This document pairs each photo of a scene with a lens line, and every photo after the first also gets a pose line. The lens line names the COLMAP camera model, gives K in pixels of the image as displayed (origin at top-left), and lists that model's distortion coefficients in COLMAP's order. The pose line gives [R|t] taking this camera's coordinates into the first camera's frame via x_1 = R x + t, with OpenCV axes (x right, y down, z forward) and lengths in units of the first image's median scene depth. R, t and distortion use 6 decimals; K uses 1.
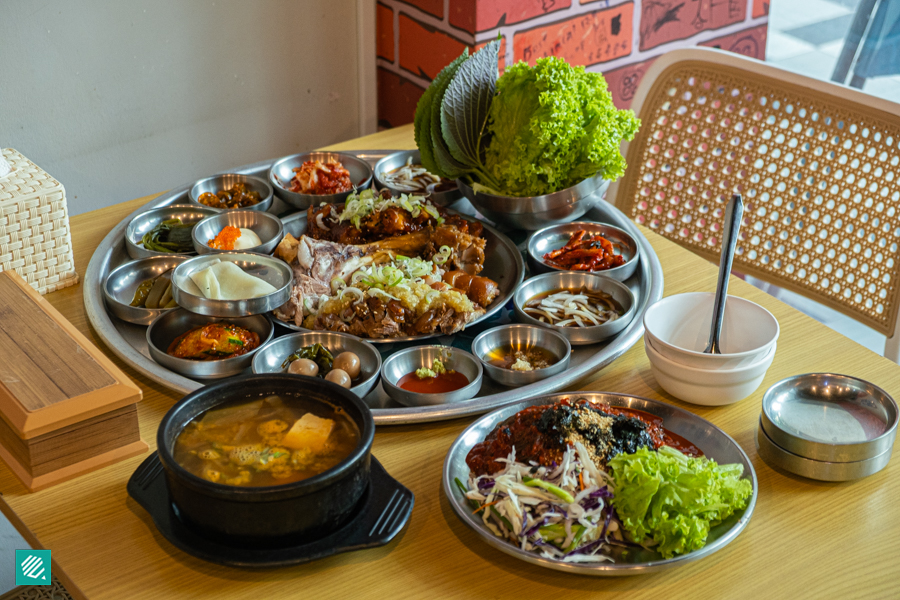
lens RADIAL K [[1707.6, 0, 451.1], [0, 1707.6, 299.7], [0, 0, 1]] dist [0.001341, 0.000000]
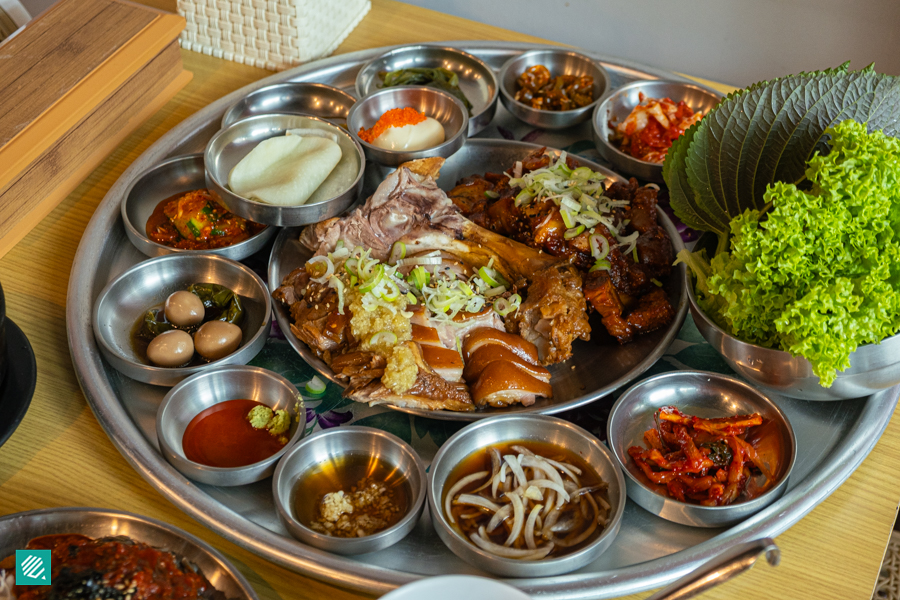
lens RADIAL K [[1481.3, 0, 454.4], [0, 1481.3, 299.8], [0, 0, 1]] dist [0.122209, 0.000000]
pose [[0.488349, 0.577007, -0.654659, 0.349617], [-0.427417, 0.812207, 0.397032, -0.240109], [0.760809, 0.085922, 0.643263, 0.607881]]
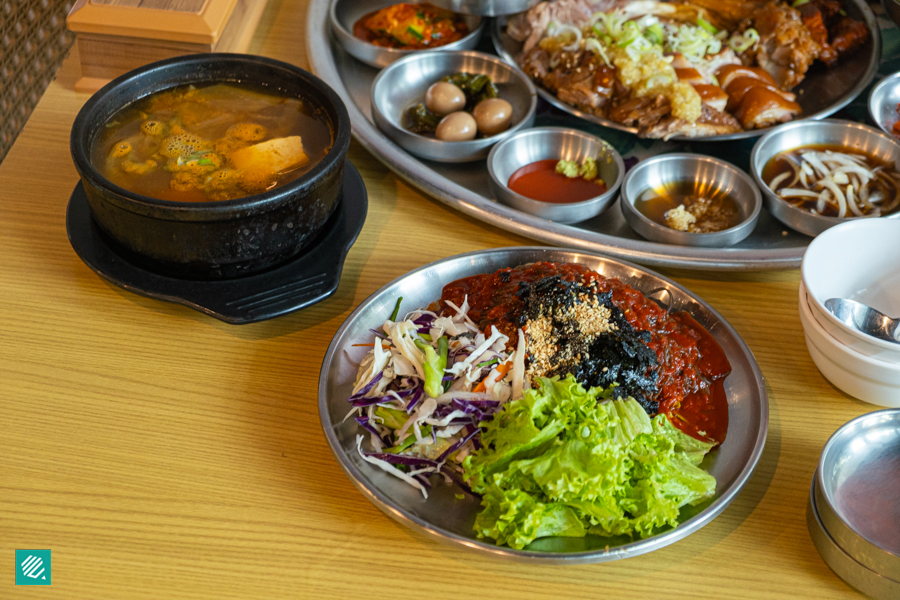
lens RADIAL K [[1660.8, 0, 448.4], [0, 1660.8, 302.1], [0, 0, 1]] dist [0.027315, 0.000000]
pose [[0.713445, 0.463628, -0.525400, 0.321968], [-0.347748, 0.885227, 0.308940, -0.100497], [0.608332, -0.037705, 0.792787, 0.353815]]
